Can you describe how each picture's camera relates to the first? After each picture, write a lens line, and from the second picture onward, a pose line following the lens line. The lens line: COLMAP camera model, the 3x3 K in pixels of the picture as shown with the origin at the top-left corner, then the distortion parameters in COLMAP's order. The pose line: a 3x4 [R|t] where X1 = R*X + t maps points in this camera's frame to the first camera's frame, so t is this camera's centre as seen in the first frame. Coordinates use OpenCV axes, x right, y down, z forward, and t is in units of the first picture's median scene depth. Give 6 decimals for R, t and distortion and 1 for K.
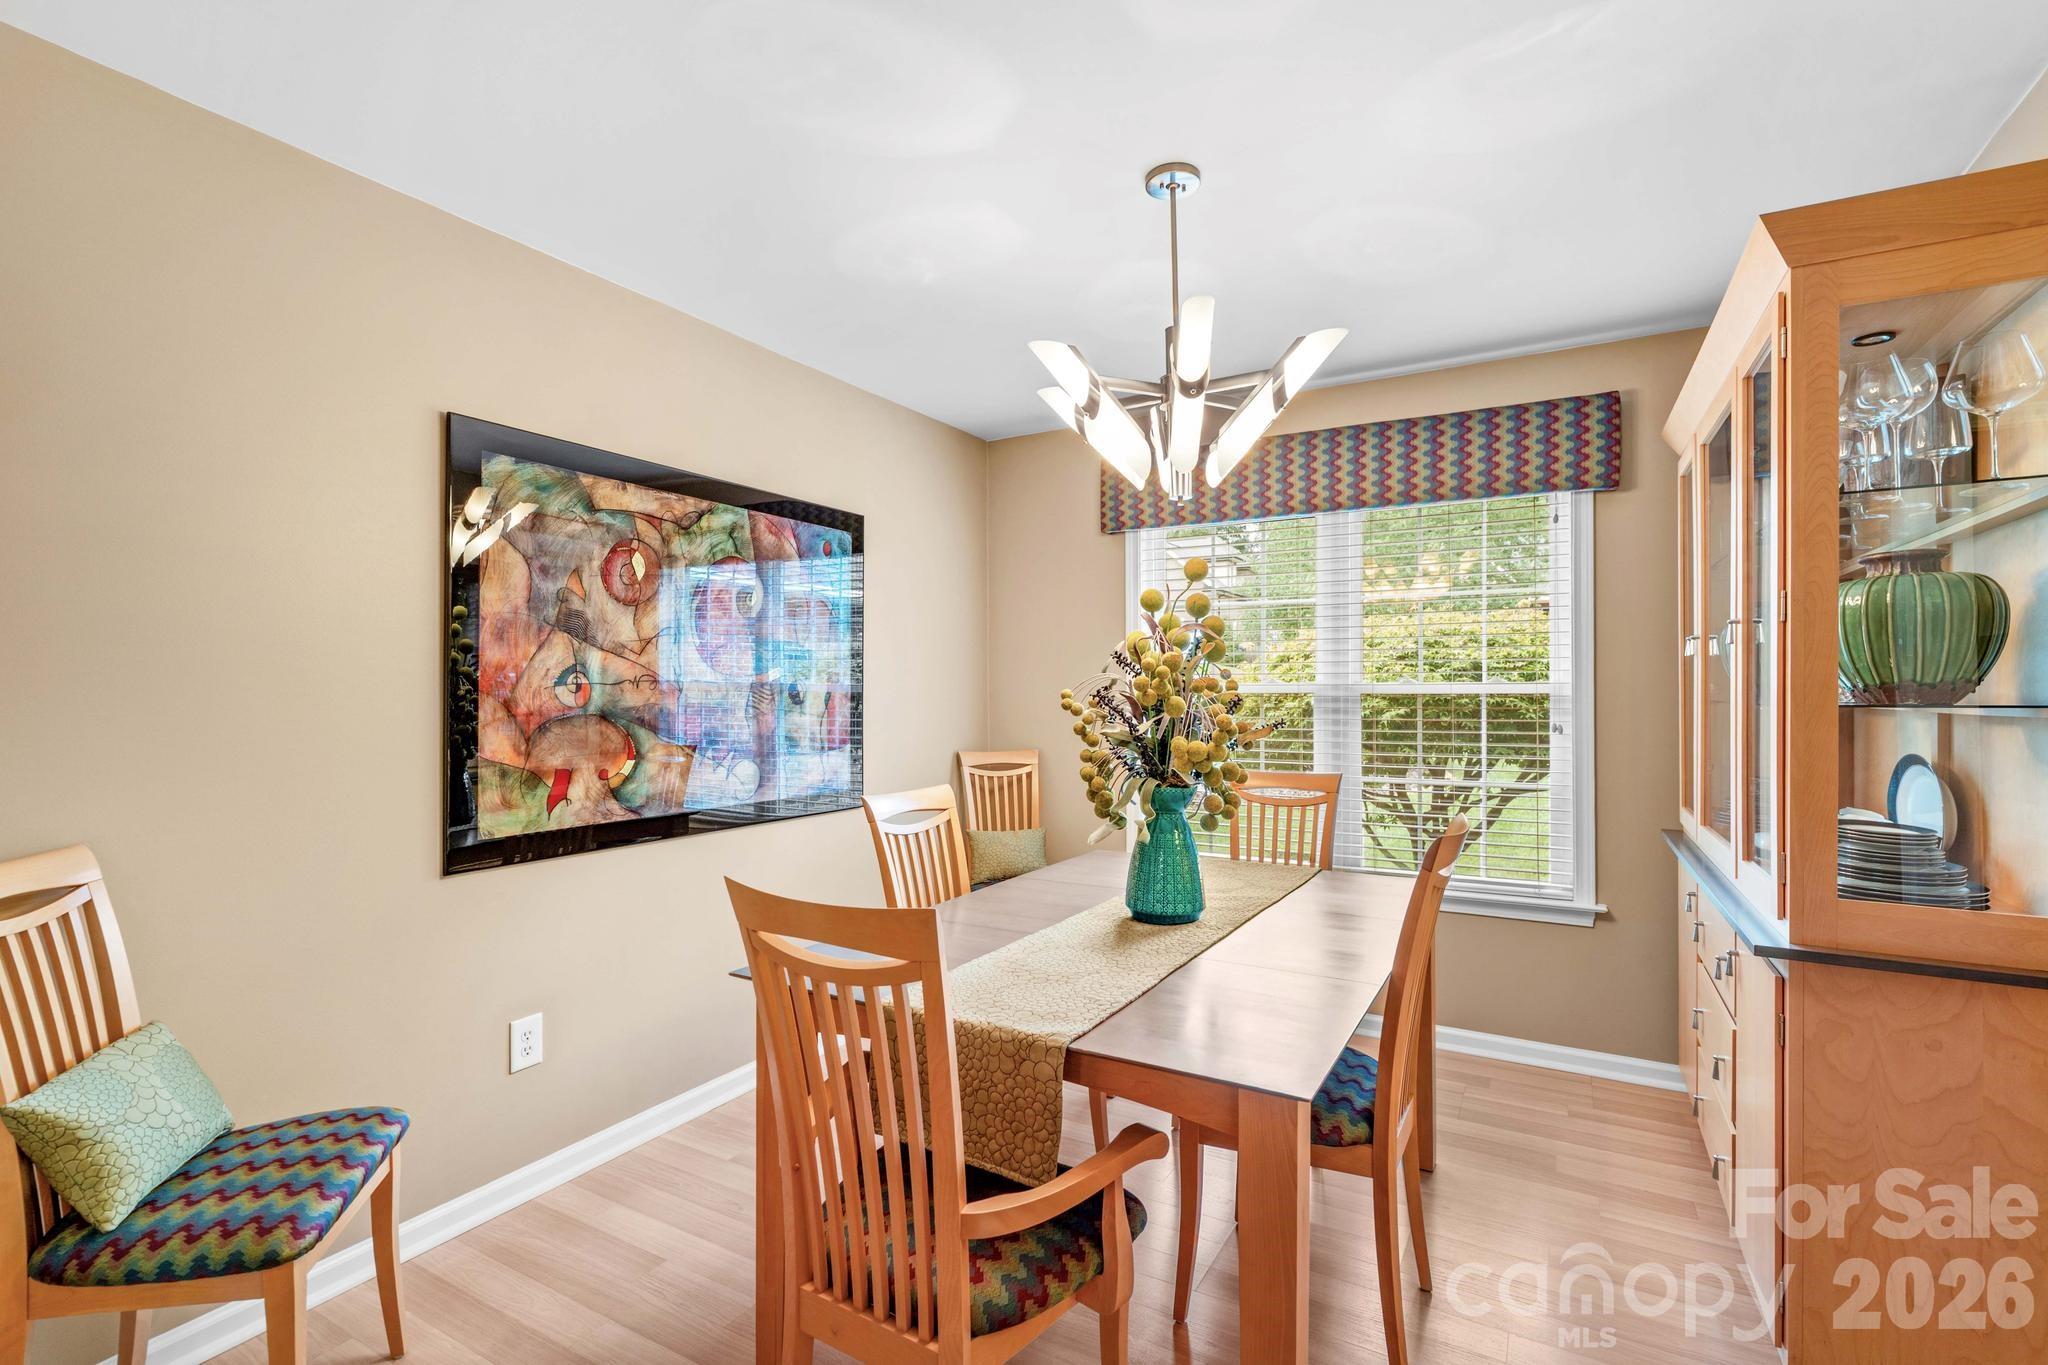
lens RADIAL K [[939.4, 0, 1017.3], [0, 939.4, 680.2], [0, 0, 1]] dist [-0.002448, -0.000003]
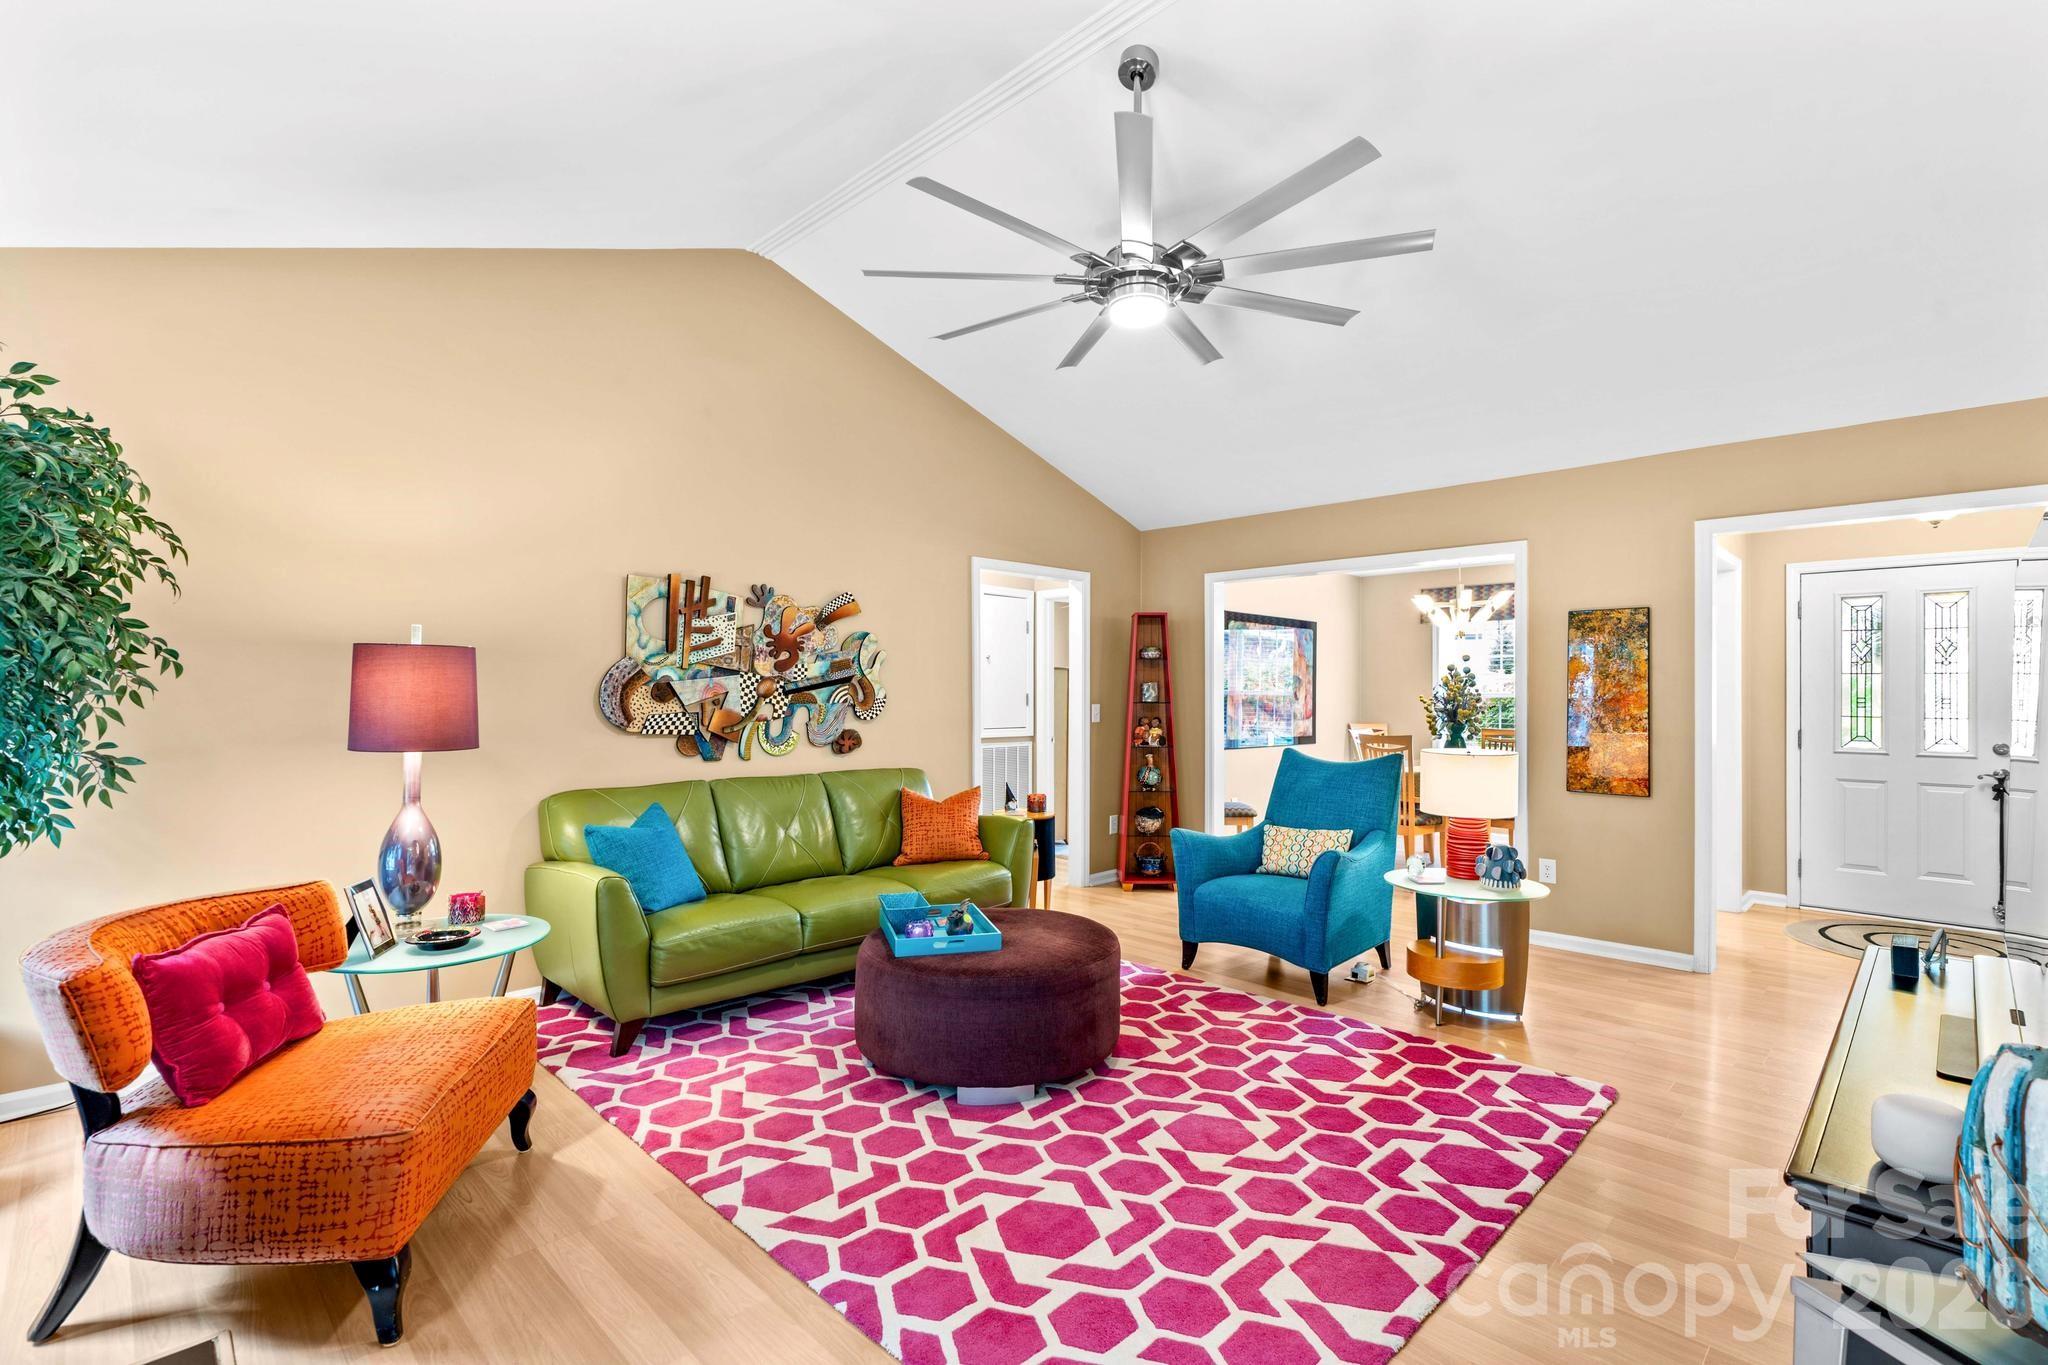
lens RADIAL K [[939.4, 0, 1017.3], [0, 939.4, 680.2], [0, 0, 1]] dist [-0.002448, -0.000003]
pose [[0.964842, 0.000368, -0.262829, -0.450393], [-0.000983, 0.999997, -0.002207, -0.032027], [0.262827, 0.002388, 0.964840, -2.525002]]
